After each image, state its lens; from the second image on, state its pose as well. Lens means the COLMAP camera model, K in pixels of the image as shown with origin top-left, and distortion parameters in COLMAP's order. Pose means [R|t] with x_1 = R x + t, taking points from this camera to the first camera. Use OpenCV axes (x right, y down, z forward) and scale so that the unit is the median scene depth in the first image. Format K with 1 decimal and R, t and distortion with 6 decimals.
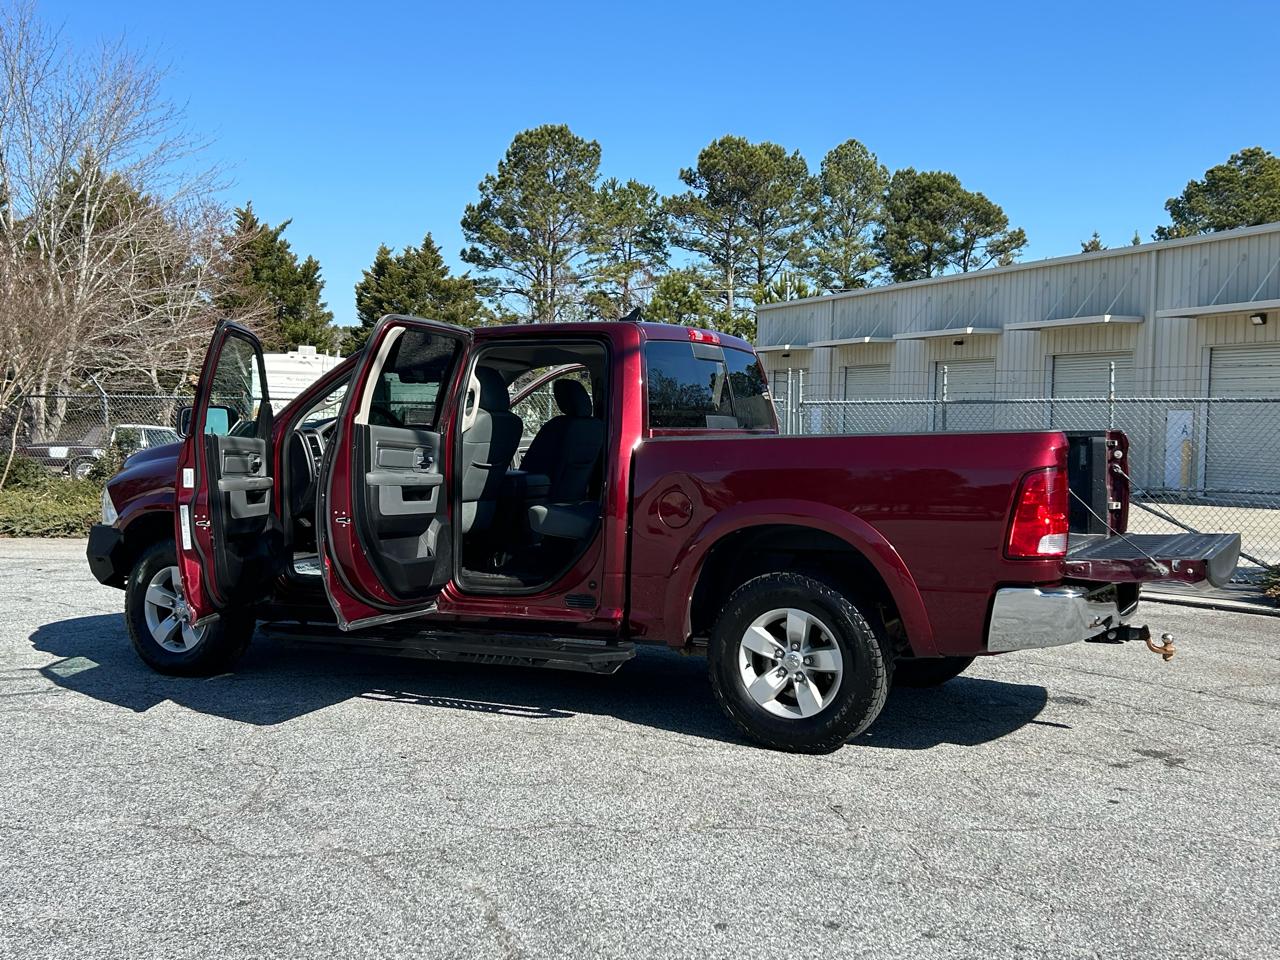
lens RADIAL K [[1340.8, 0, 626.2], [0, 1340.8, 496.8], [0, 0, 1]] dist [0.149033, -0.381986]
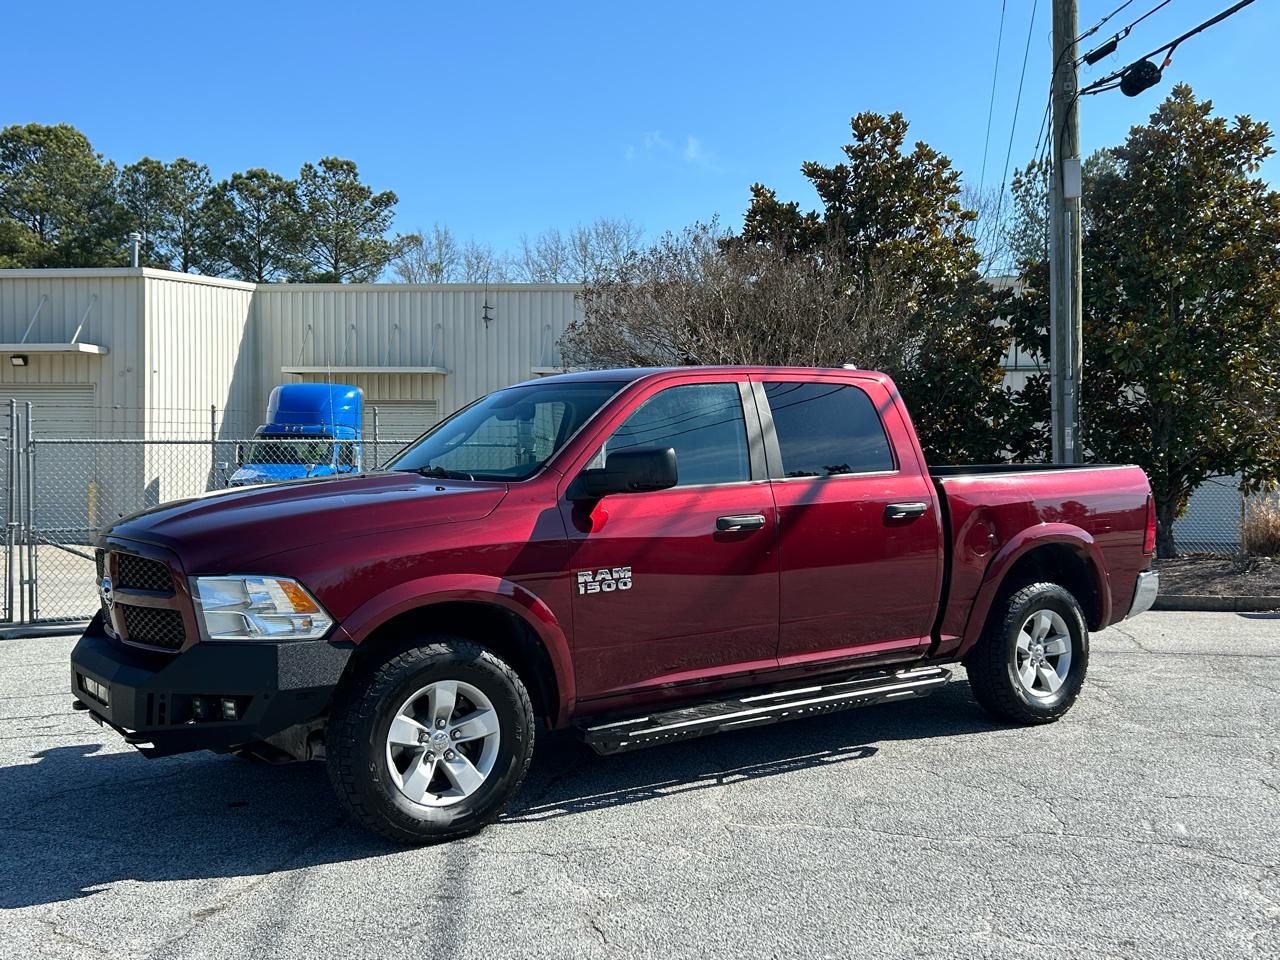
lens RADIAL K [[1282.1, 0, 646.8], [0, 1282.1, 497.6], [0, 0, 1]] dist [0.085801, -0.143489]
pose [[0.445831, -0.034604, 0.894448, -0.075001], [0.057014, 0.998321, 0.010205, -0.003720], [-0.893300, 0.046446, 0.447055, 0.052385]]
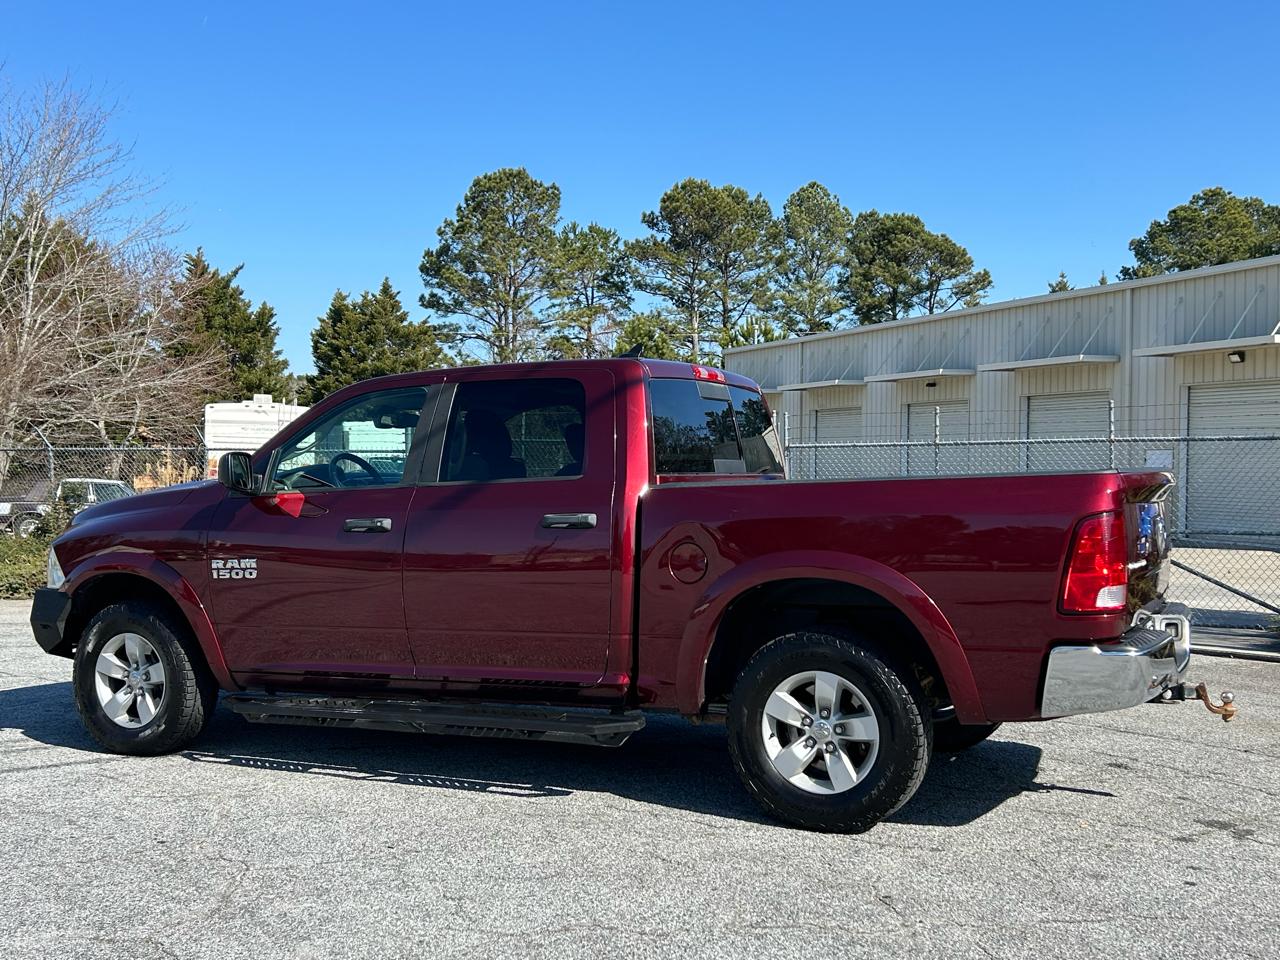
lens RADIAL K [[1365.3, 0, 634.7], [0, 1365.3, 504.8], [0, 0, 1]] dist [0.156817, -0.406296]
pose [[0.999351, -0.013537, 0.033378, -0.002059], [0.014513, 0.999469, -0.029162, -0.000249], [-0.032965, 0.029628, 0.999017, 0.005267]]
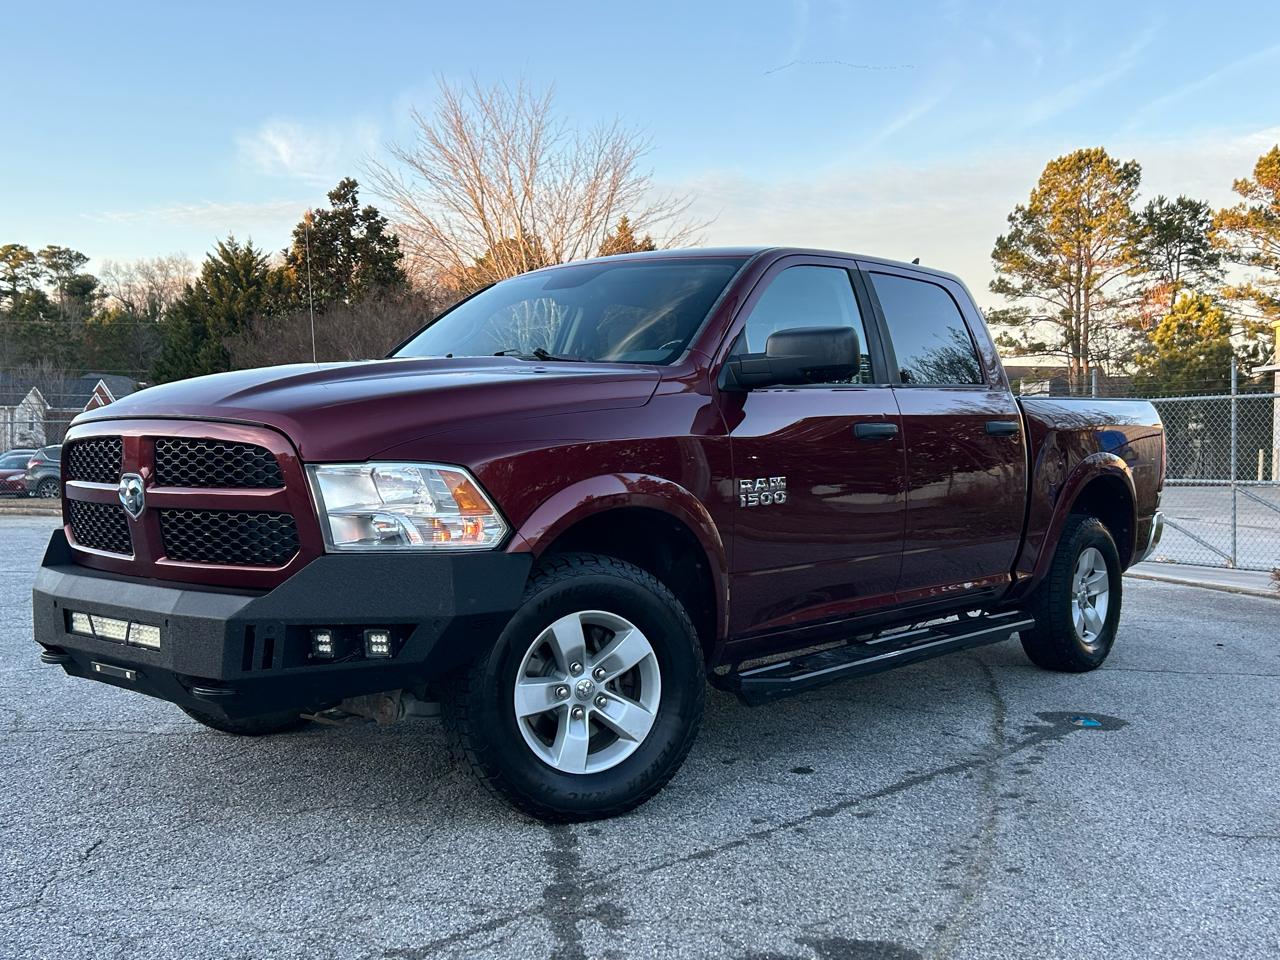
lens RADIAL K [[1323.4, 0, 616.1], [0, 1323.4, 500.1], [0, 0, 1]] dist [0.147989, -0.381594]
pose [[0.903189, 0.009346, -0.429141, 0.057016], [-0.019791, 0.999606, -0.019883, 0.005409], [0.428787, 0.026451, 0.903019, -0.015925]]
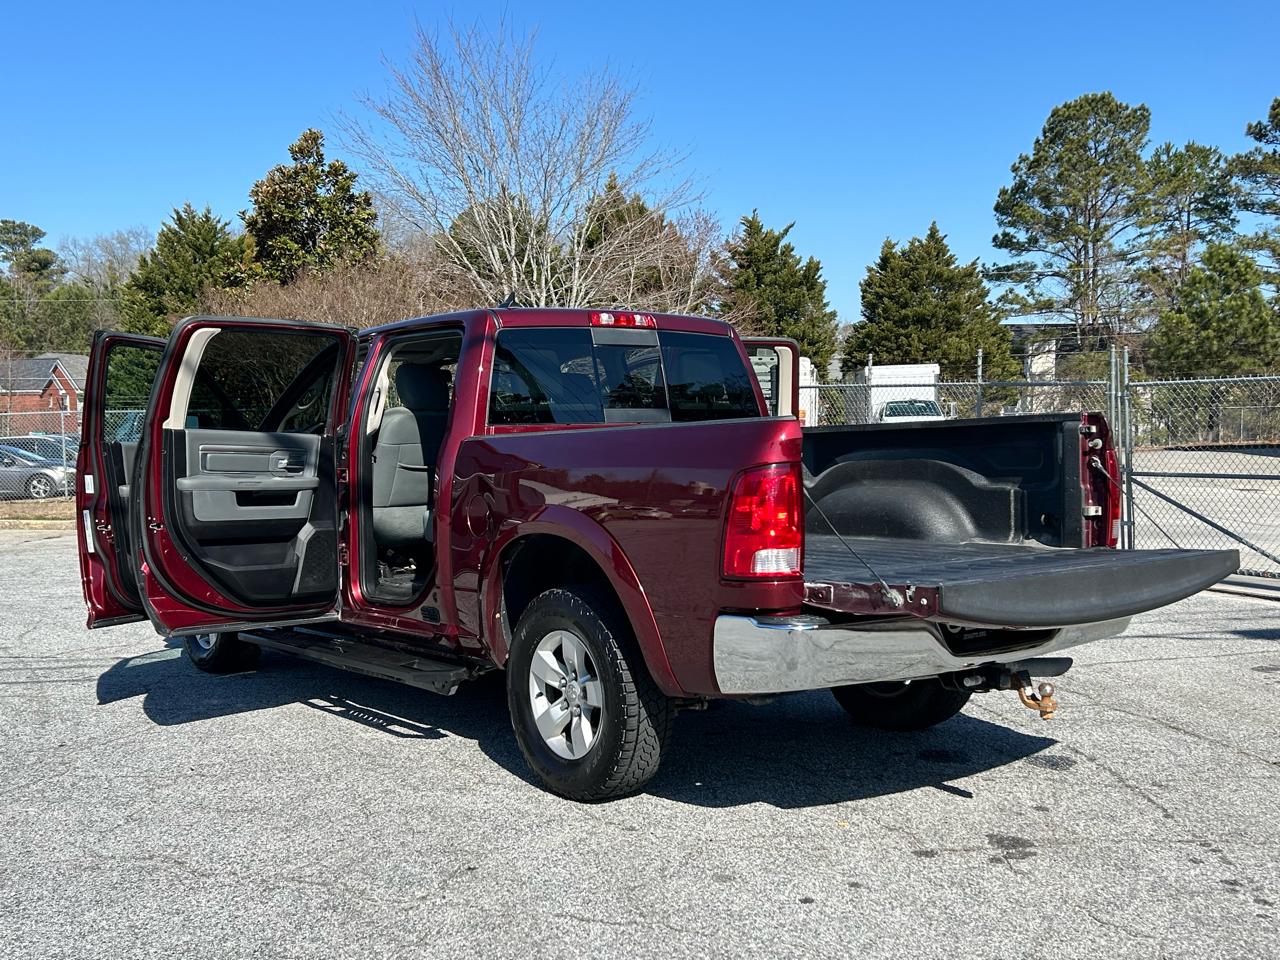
lens RADIAL K [[1340.8, 0, 626.2], [0, 1340.8, 496.8], [0, 0, 1]] dist [0.149033, -0.381986]
pose [[0.912454, -0.003951, -0.409160, 0.034061], [0.004796, 0.999988, 0.001039, -0.000264], [0.409151, -0.002910, 0.912462, 0.015260]]
